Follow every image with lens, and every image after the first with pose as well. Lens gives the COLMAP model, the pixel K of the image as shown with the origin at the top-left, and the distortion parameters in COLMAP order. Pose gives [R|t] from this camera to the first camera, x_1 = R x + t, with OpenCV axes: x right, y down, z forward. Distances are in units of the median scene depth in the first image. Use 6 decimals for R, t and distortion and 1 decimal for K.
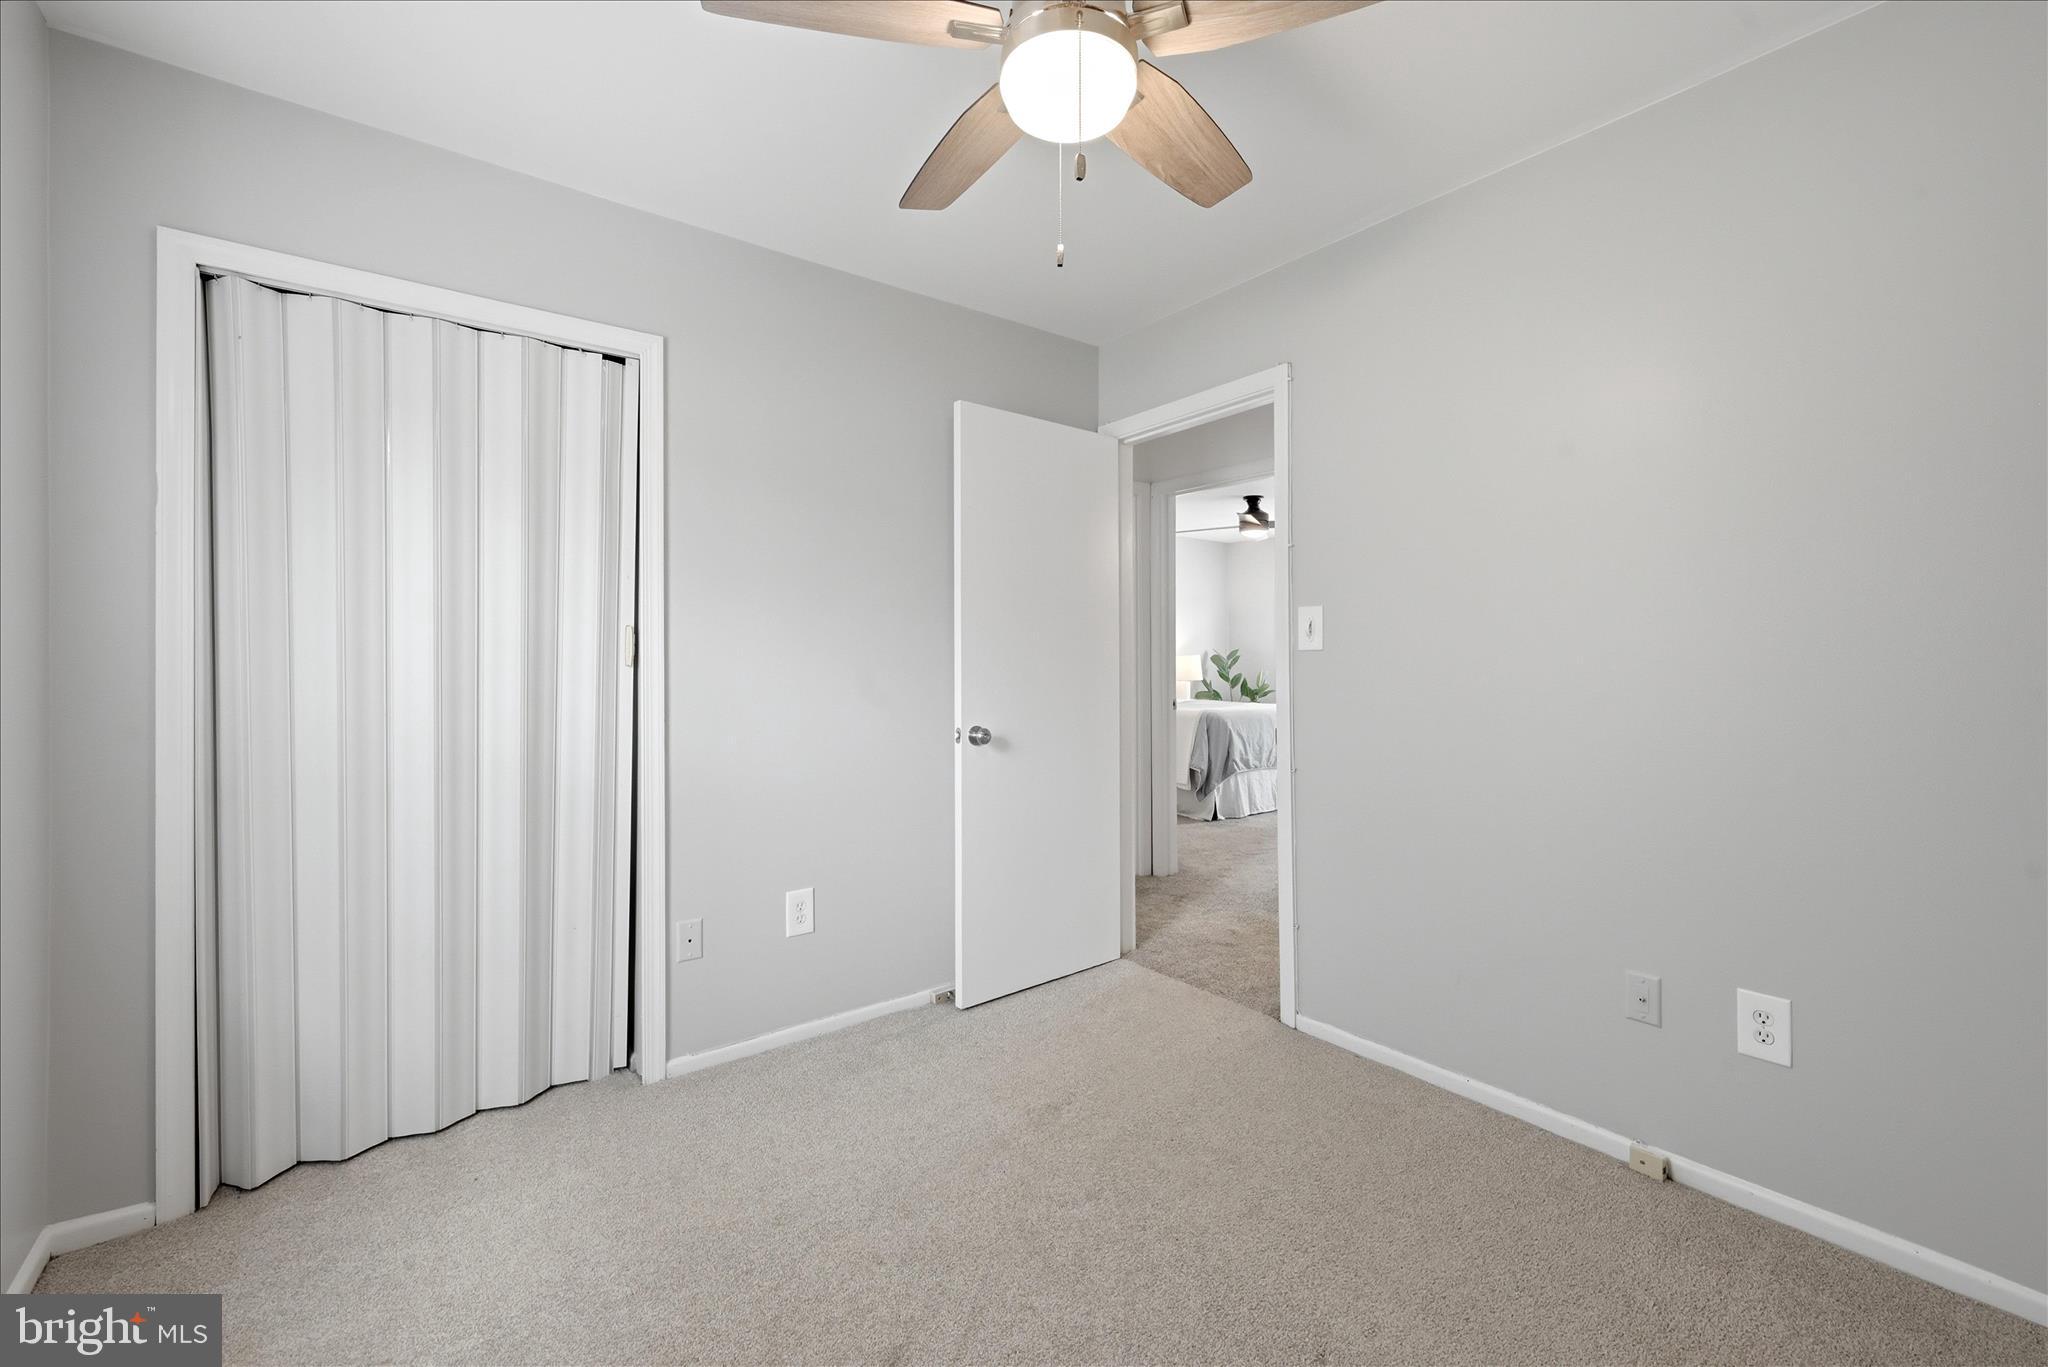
lens RADIAL K [[843.7, 0, 1020.7], [0, 843.7, 653.3], [0, 0, 1]] dist [-0.000418, 0.000032]
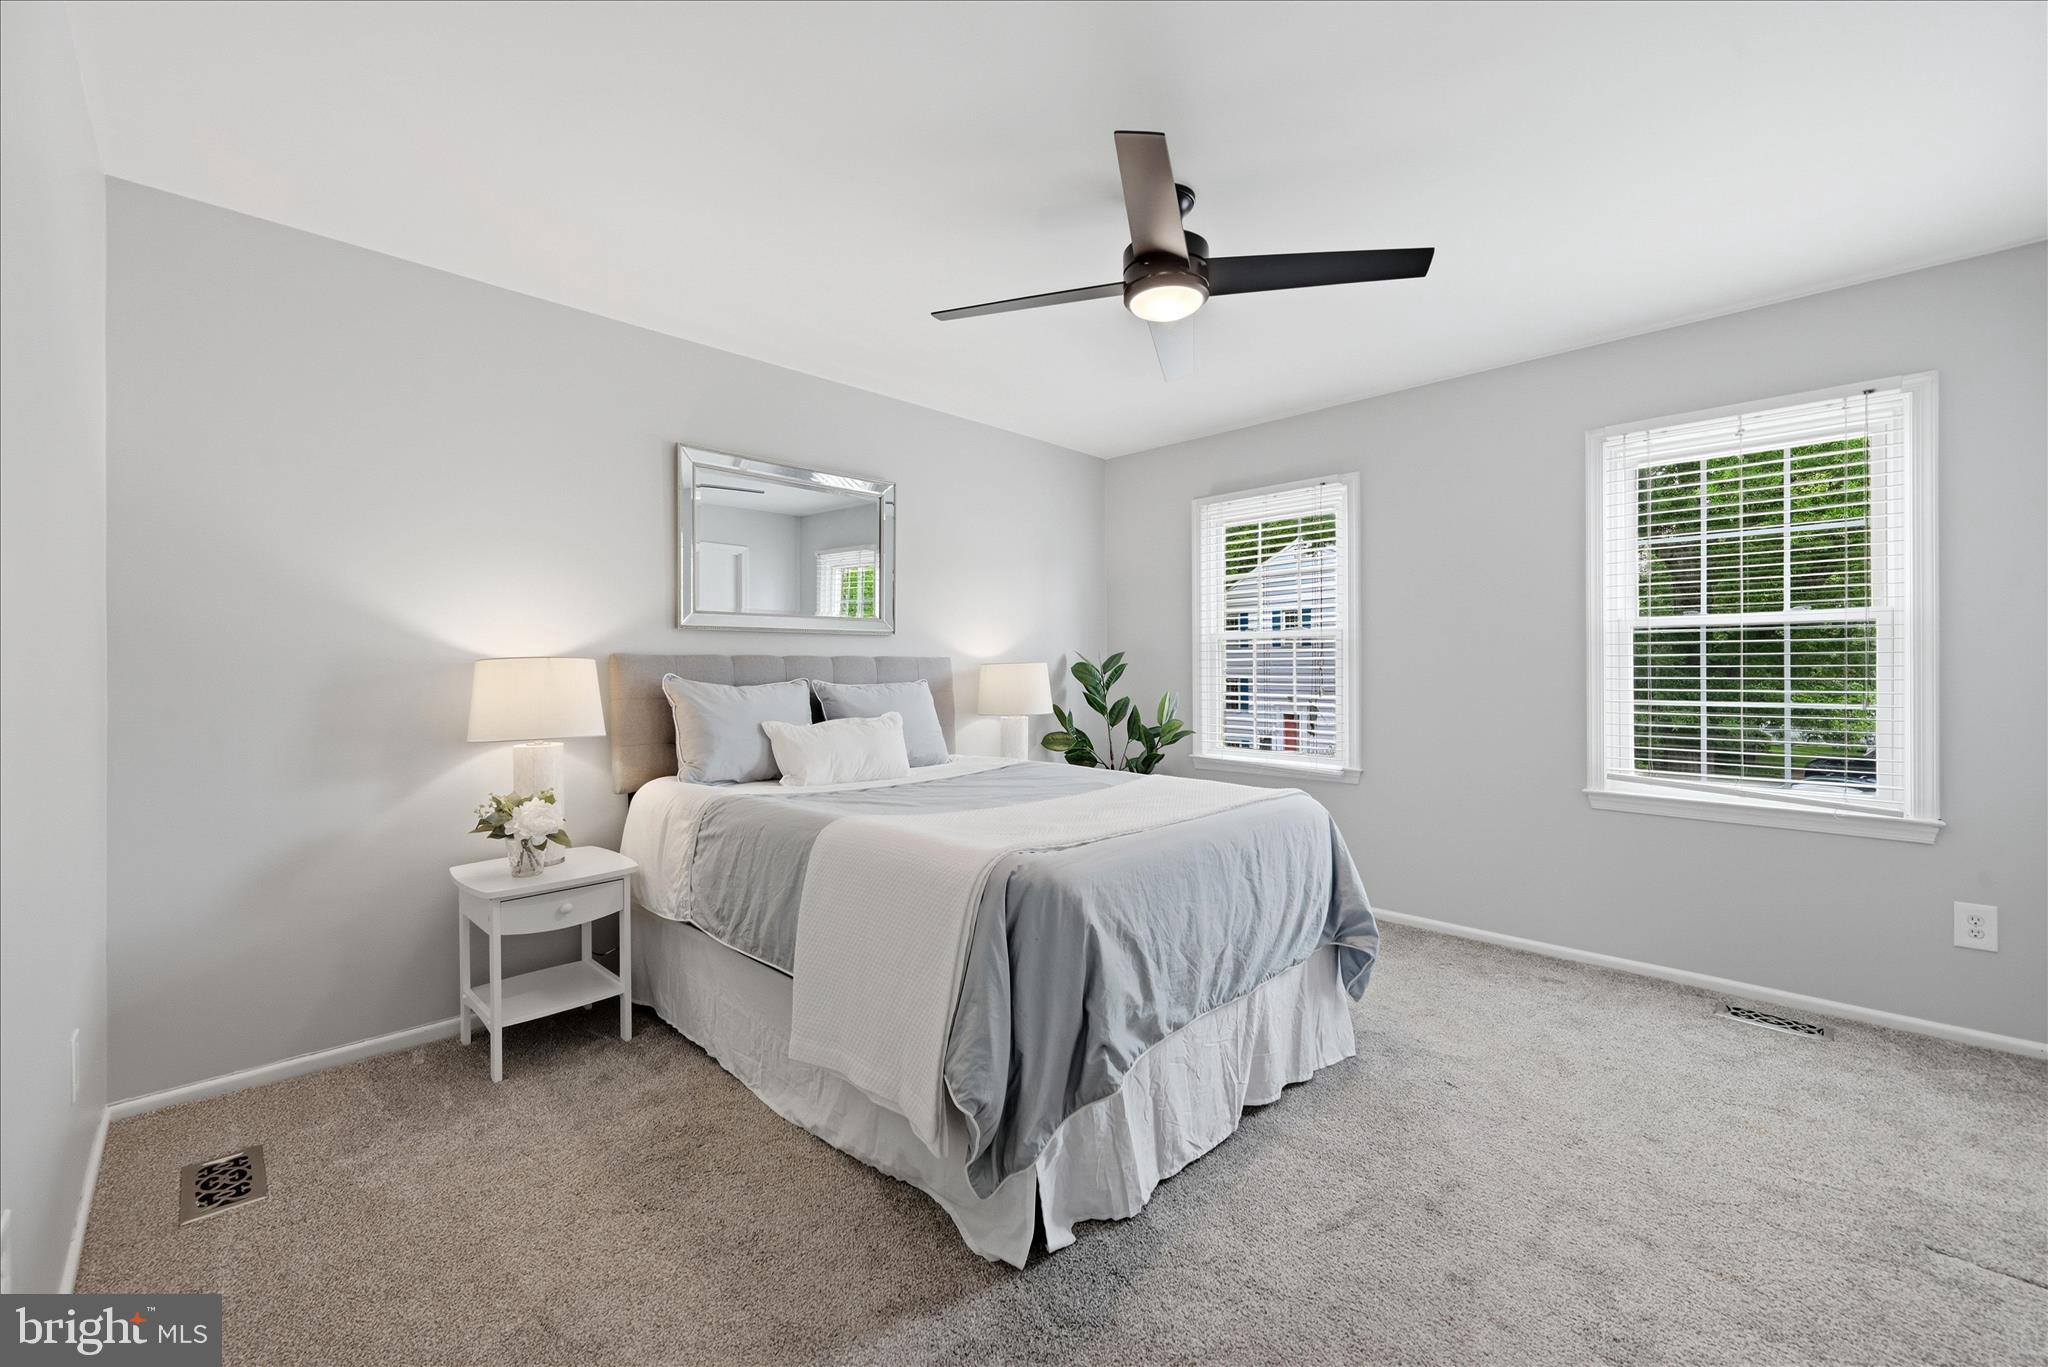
lens RADIAL K [[843.7, 0, 1020.7], [0, 843.7, 653.3], [0, 0, 1]] dist [-0.000418, 0.000032]
pose [[0.991562, 0.001498, 0.129625, 0.181564], [0.000078, 0.999926, -0.012152, 0.003790], [-0.129634, 0.012059, 0.991489, 0.698723]]
